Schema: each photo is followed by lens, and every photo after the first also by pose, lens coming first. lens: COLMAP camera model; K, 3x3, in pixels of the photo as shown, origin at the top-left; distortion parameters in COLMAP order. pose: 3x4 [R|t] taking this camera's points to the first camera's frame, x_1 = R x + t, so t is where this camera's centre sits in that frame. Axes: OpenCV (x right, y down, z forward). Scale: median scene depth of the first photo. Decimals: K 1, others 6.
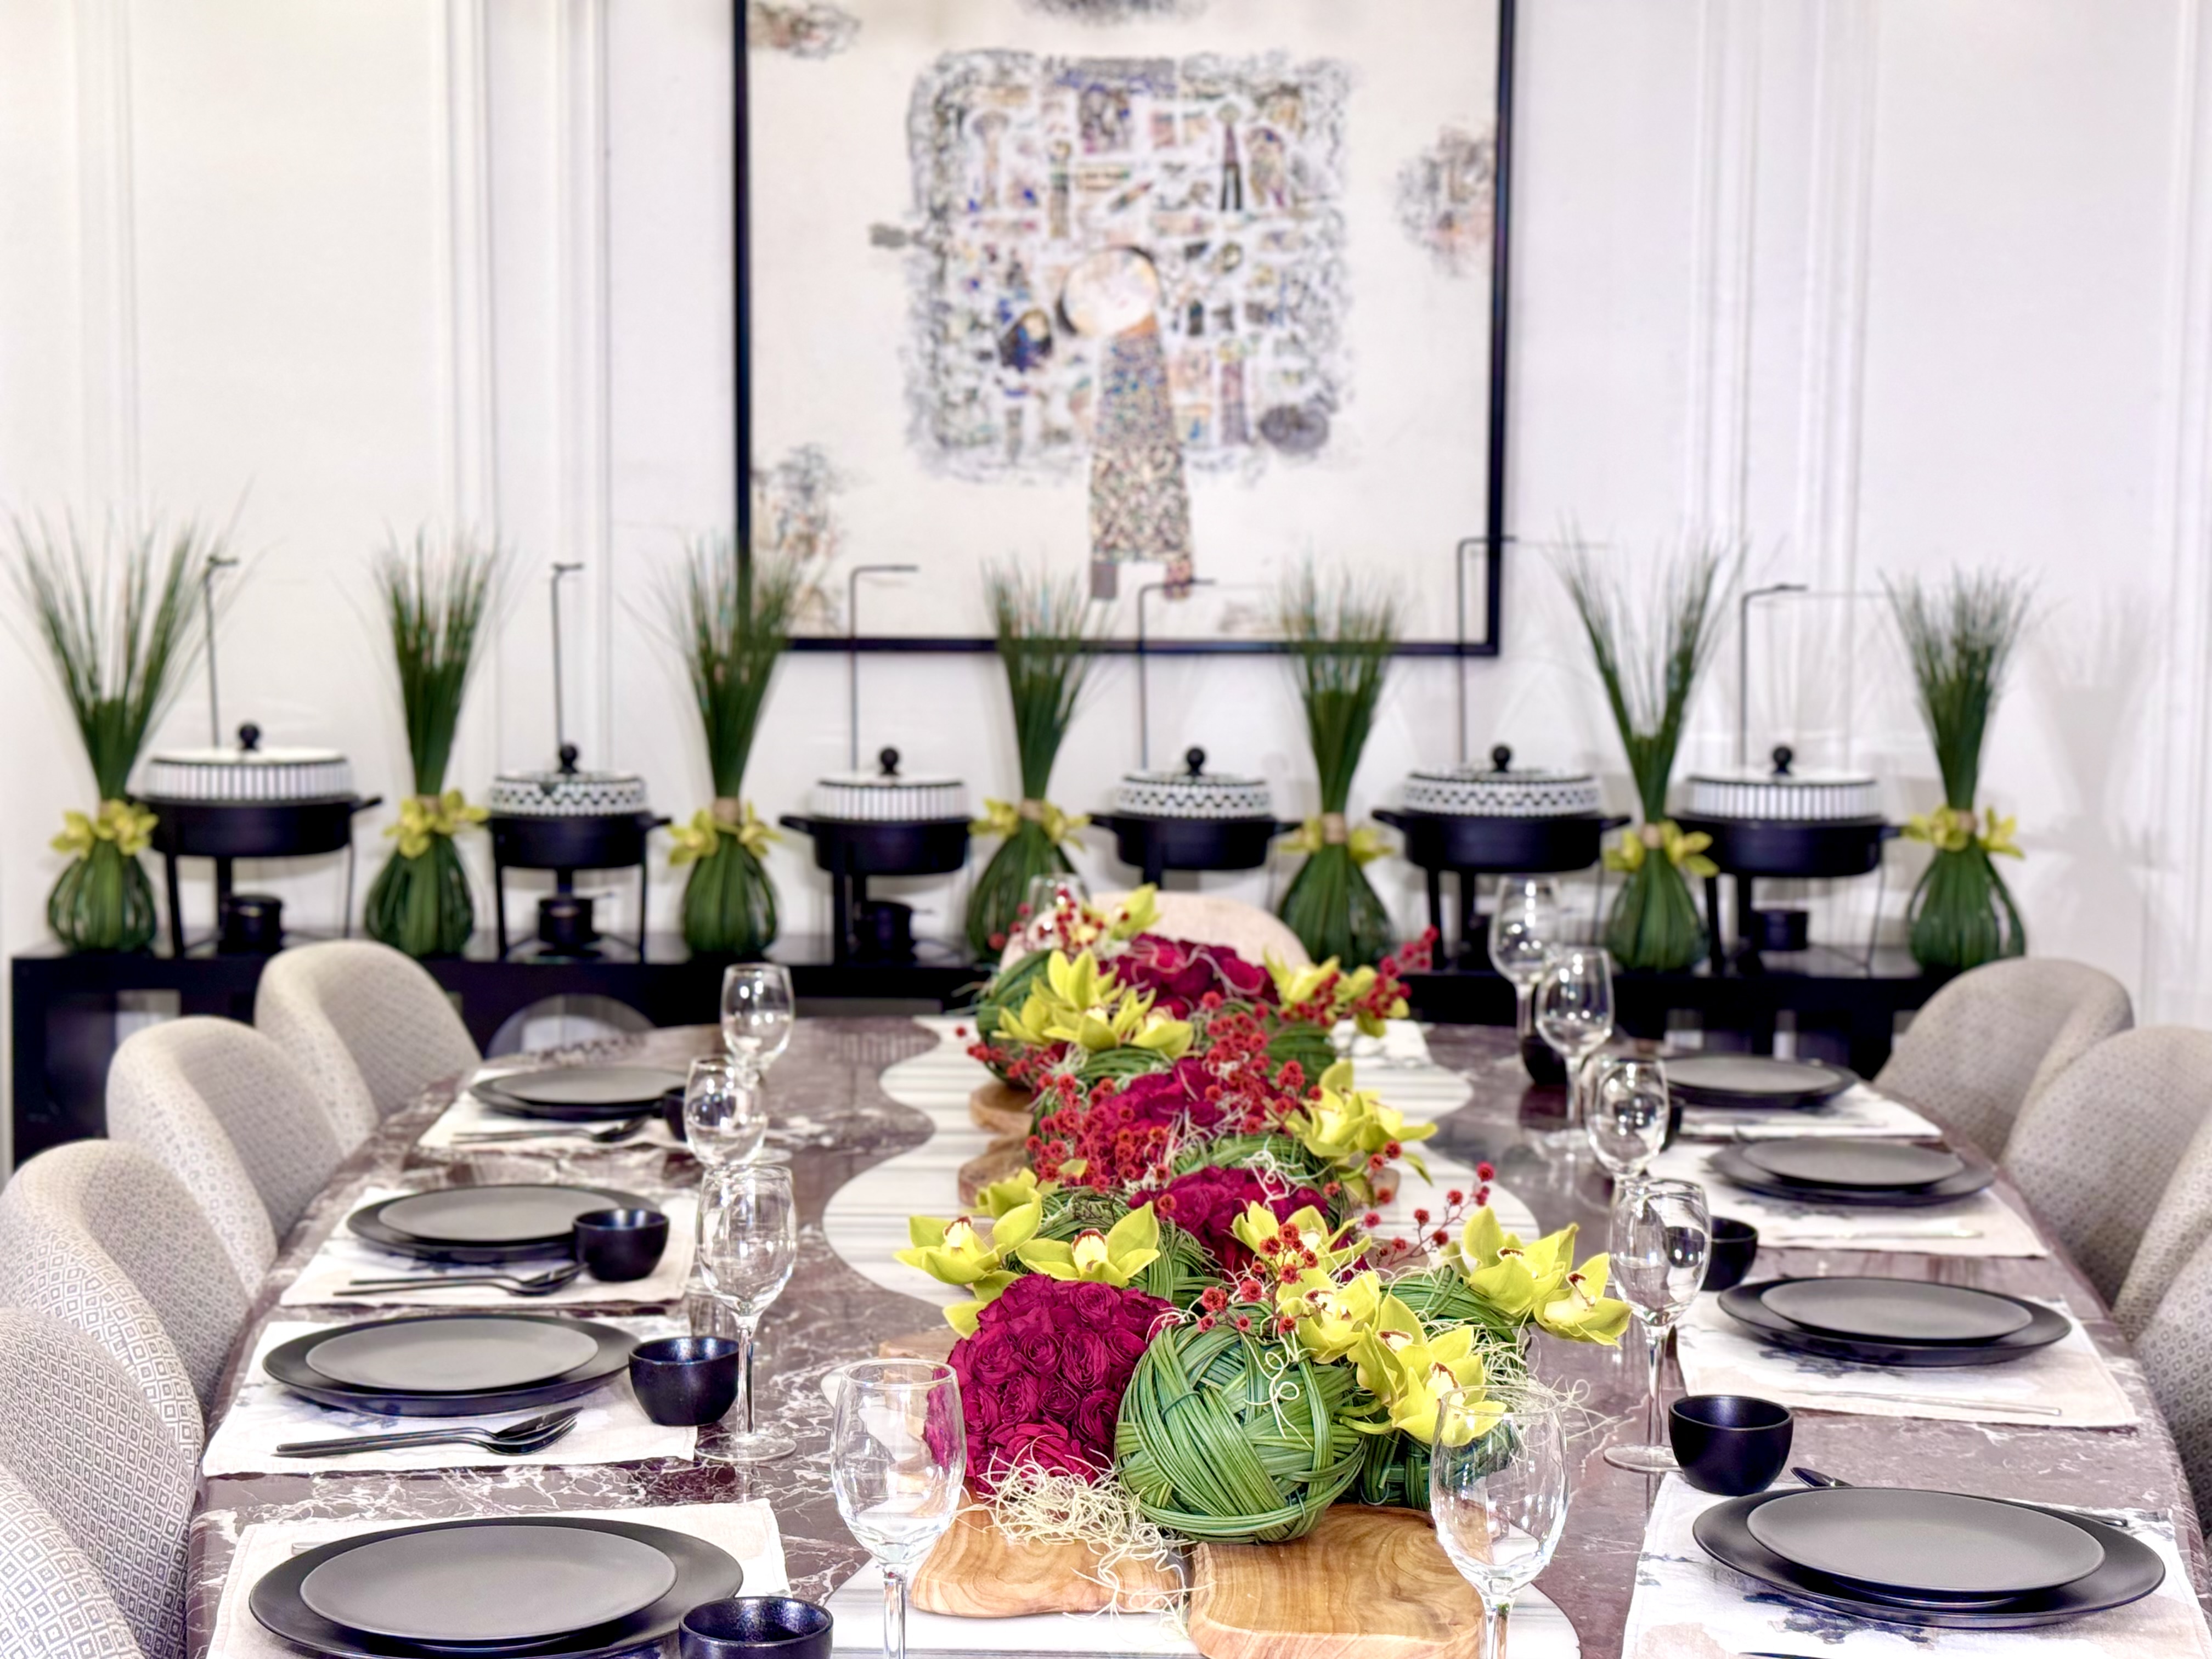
lens RADIAL K [[3421.0, 0, 1142.3], [0, 3421.0, 908.6], [0, 0, 1]] dist [0.130715, 0.000000]
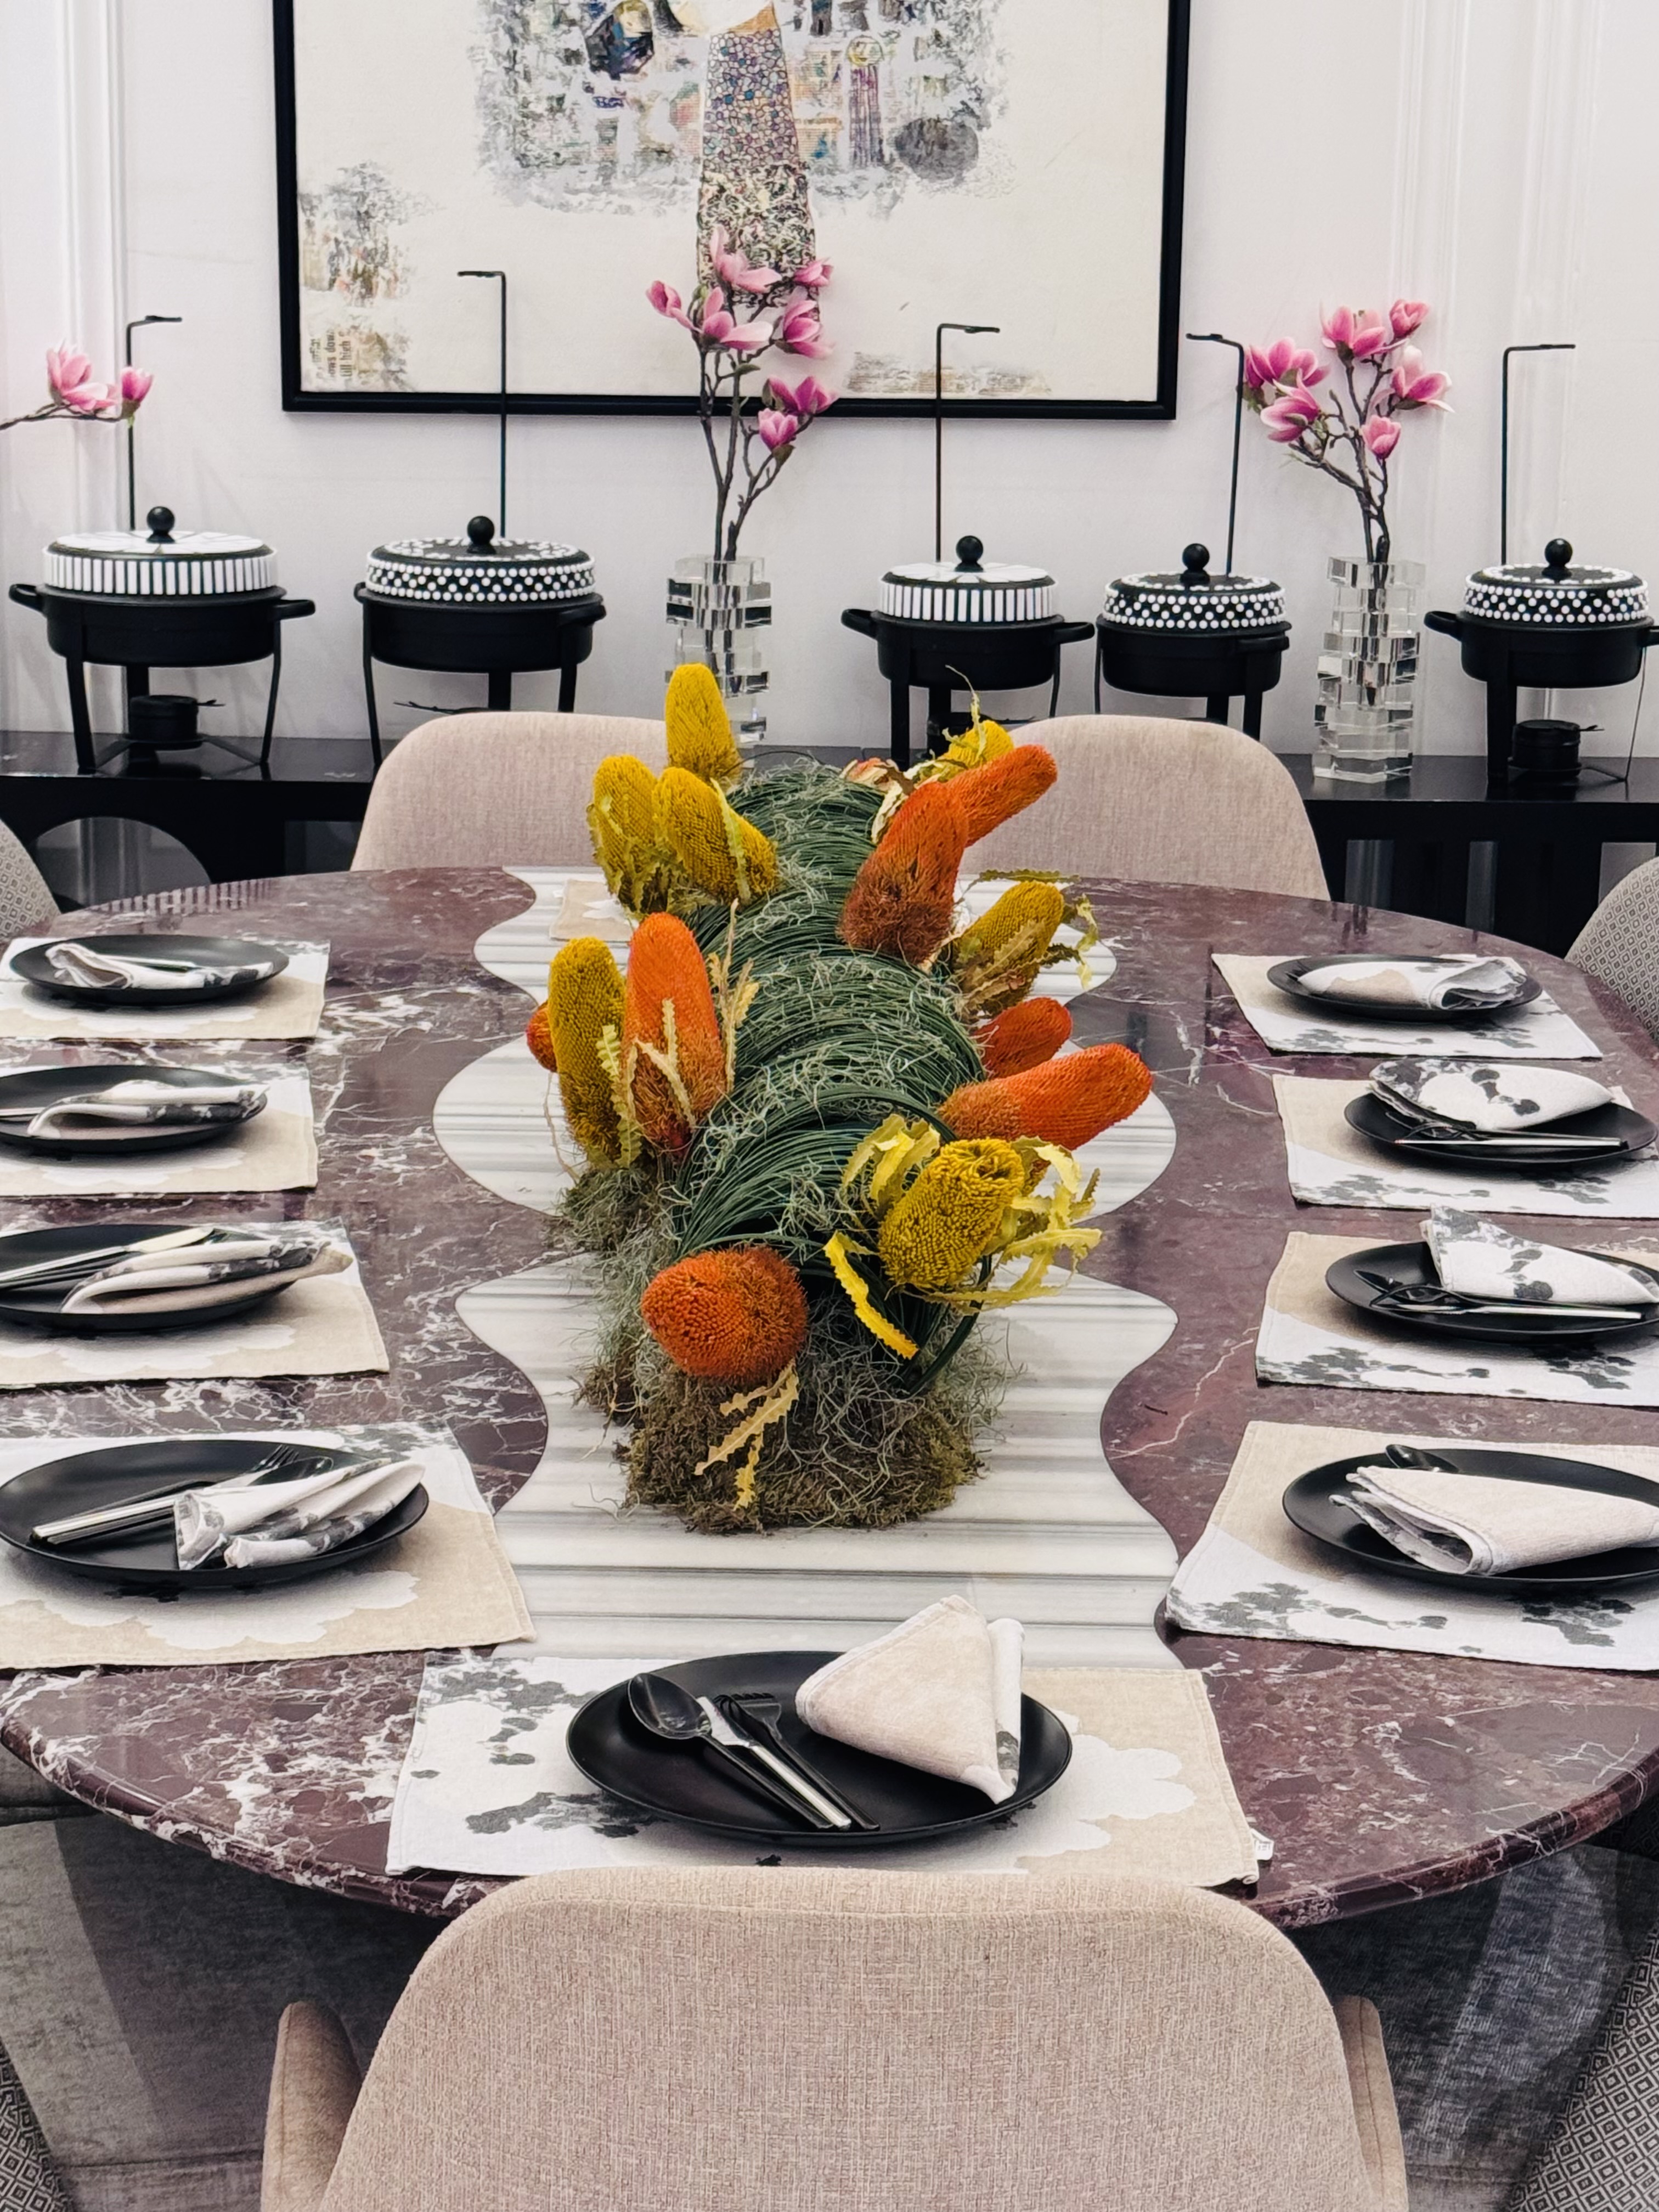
lens RADIAL K [[4533.0, 0, 824.0], [0, 4533.0, 1134.5], [0, 0, 1]] dist [0.155412, 0.000000]
pose [[0.999826, 0.000620, 0.018617, -0.004612], [-0.002871, 0.992628, 0.121170, -0.034513], [-0.018405, -0.121203, 0.992457, -0.150859]]
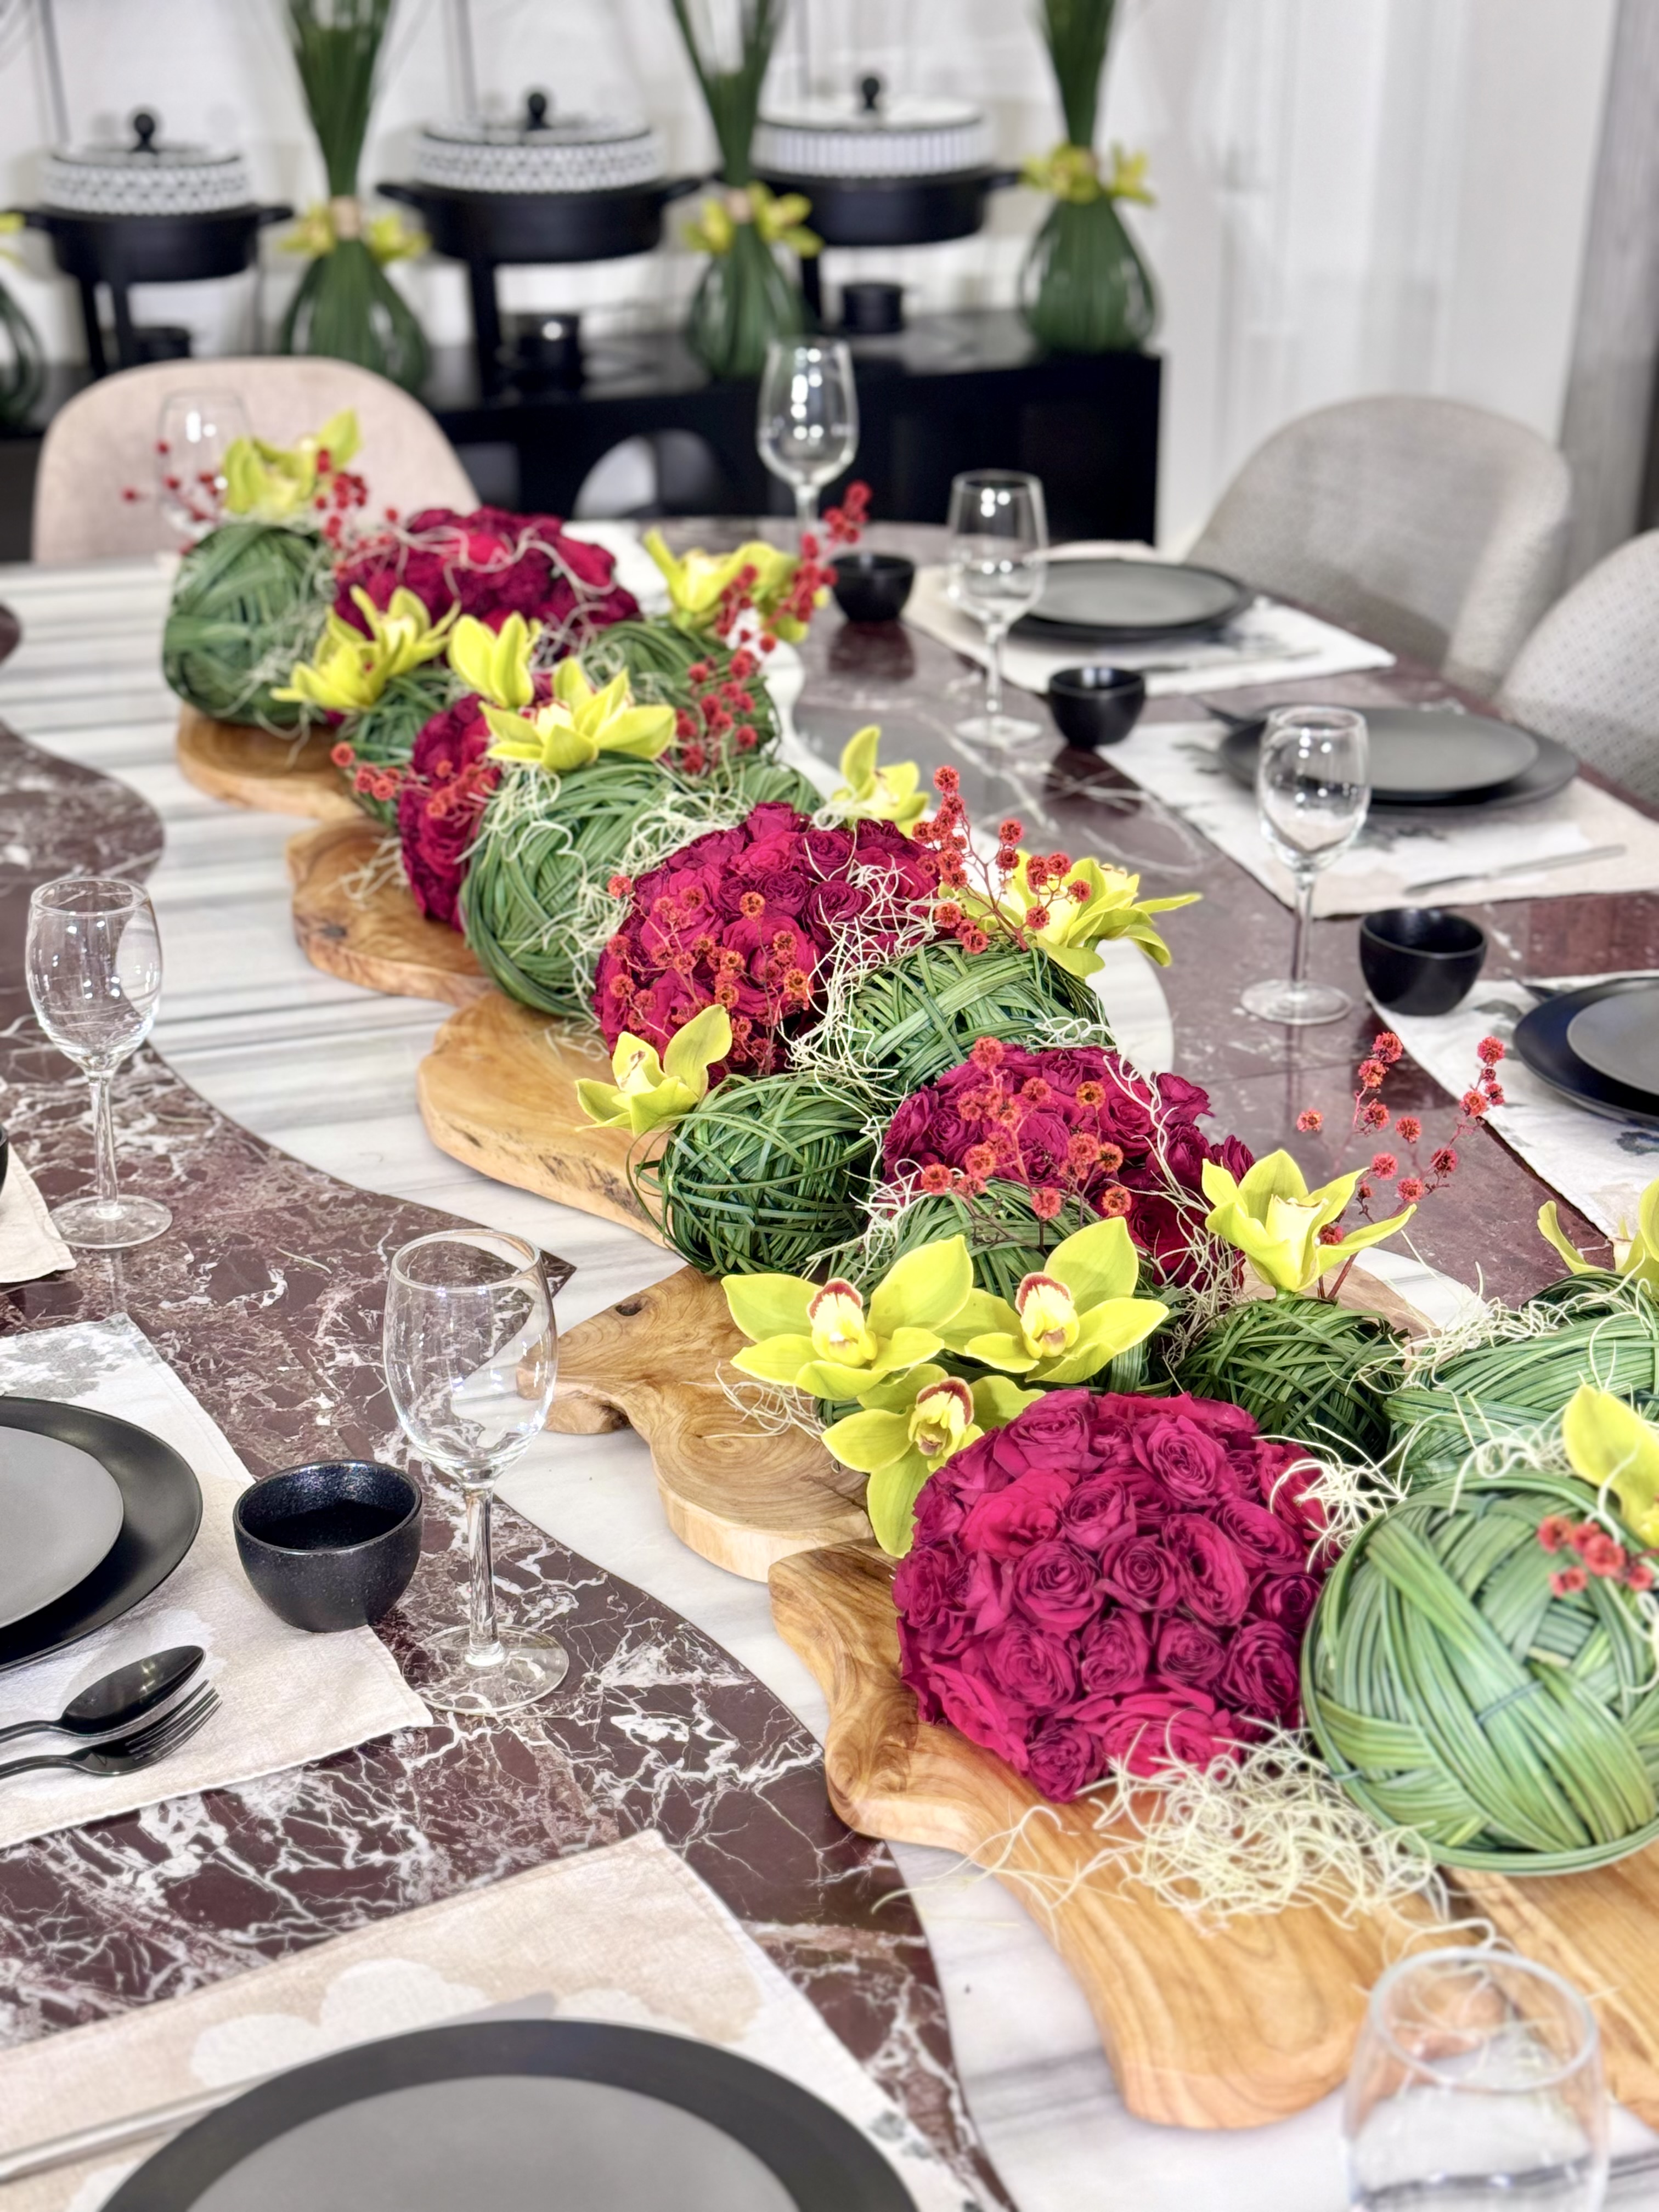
lens RADIAL K [[3421.0, 0, 856.4], [0, 3421.0, 1097.1], [0, 0, 1]] dist [0.130715, 0.000000]
pose [[0.943771, -0.141120, 0.298967, -0.095748], [0.052897, 0.957125, 0.284805, -0.048958], [-0.326341, -0.252976, 0.910771, 0.189500]]
